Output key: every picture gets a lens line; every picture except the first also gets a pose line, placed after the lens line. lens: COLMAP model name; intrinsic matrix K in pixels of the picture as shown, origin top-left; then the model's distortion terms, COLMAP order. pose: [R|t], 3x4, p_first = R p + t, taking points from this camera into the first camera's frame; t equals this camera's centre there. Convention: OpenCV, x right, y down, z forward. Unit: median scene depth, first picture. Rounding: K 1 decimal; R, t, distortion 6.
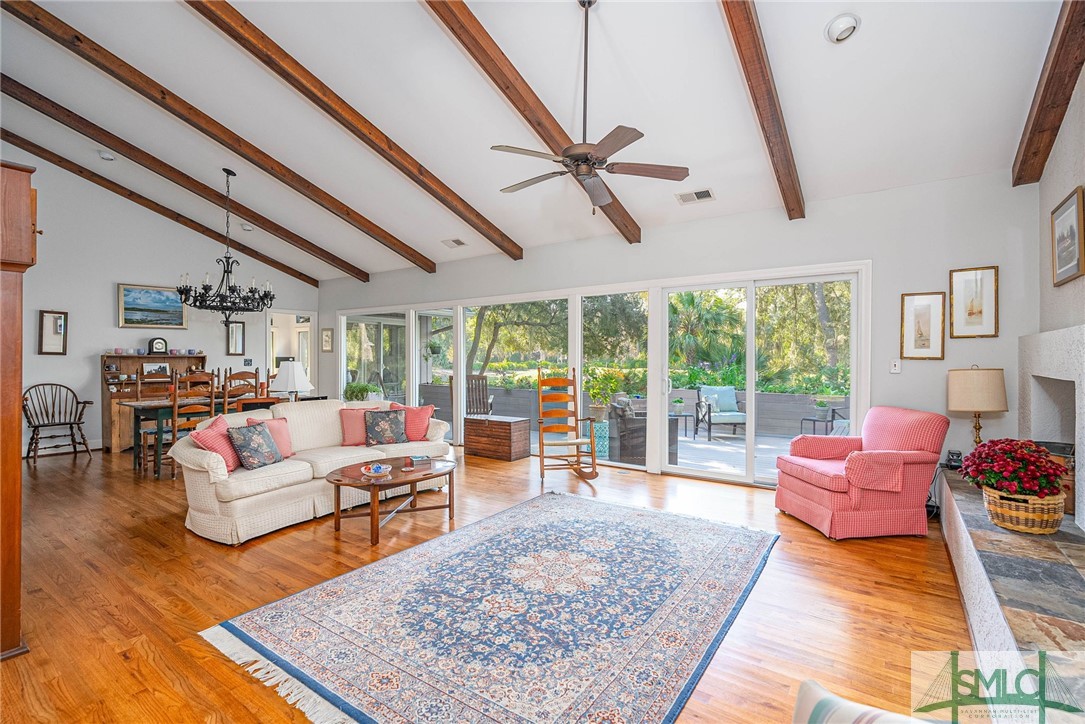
lens RADIAL K [[496.2, 0, 541.8], [0, 496.2, 359.7], [0, 0, 1]] dist [-0.009494, 0.002783]
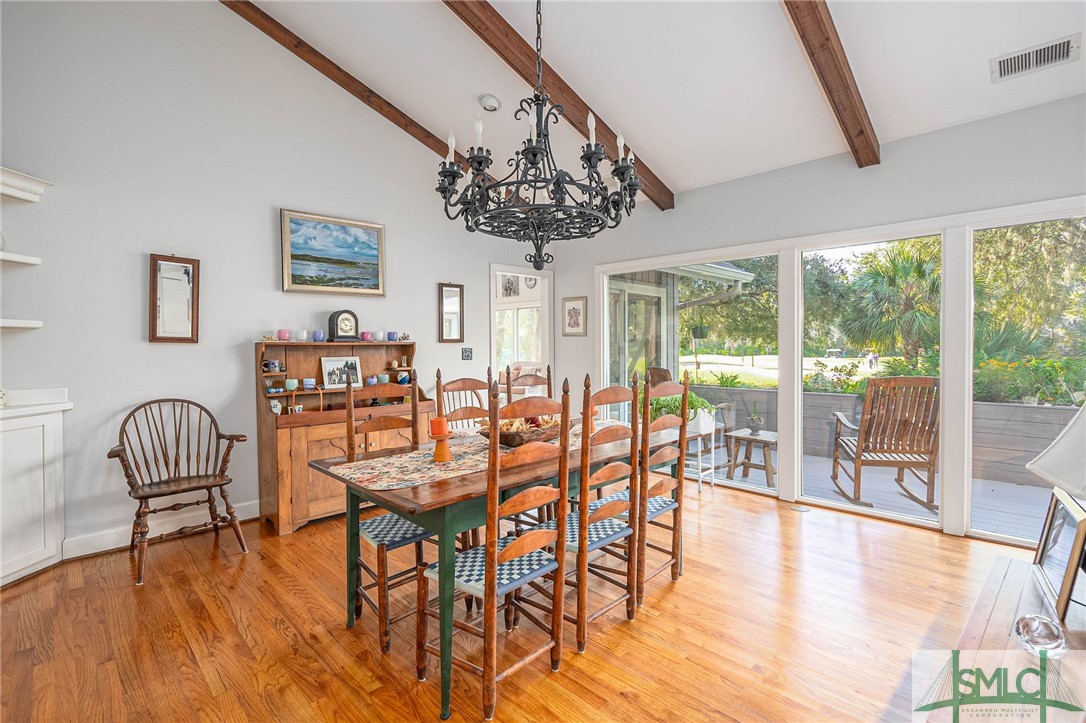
lens RADIAL K [[526.1, 0, 542.5], [0, 526.1, 350.9], [0, 0, 1]] dist [0.003882, 0.000434]
pose [[0.982115, -0.002360, -0.188265, -0.469064], [0.003934, 0.999960, 0.007987, -0.003600], [0.188238, -0.008585, 0.982086, 0.486594]]
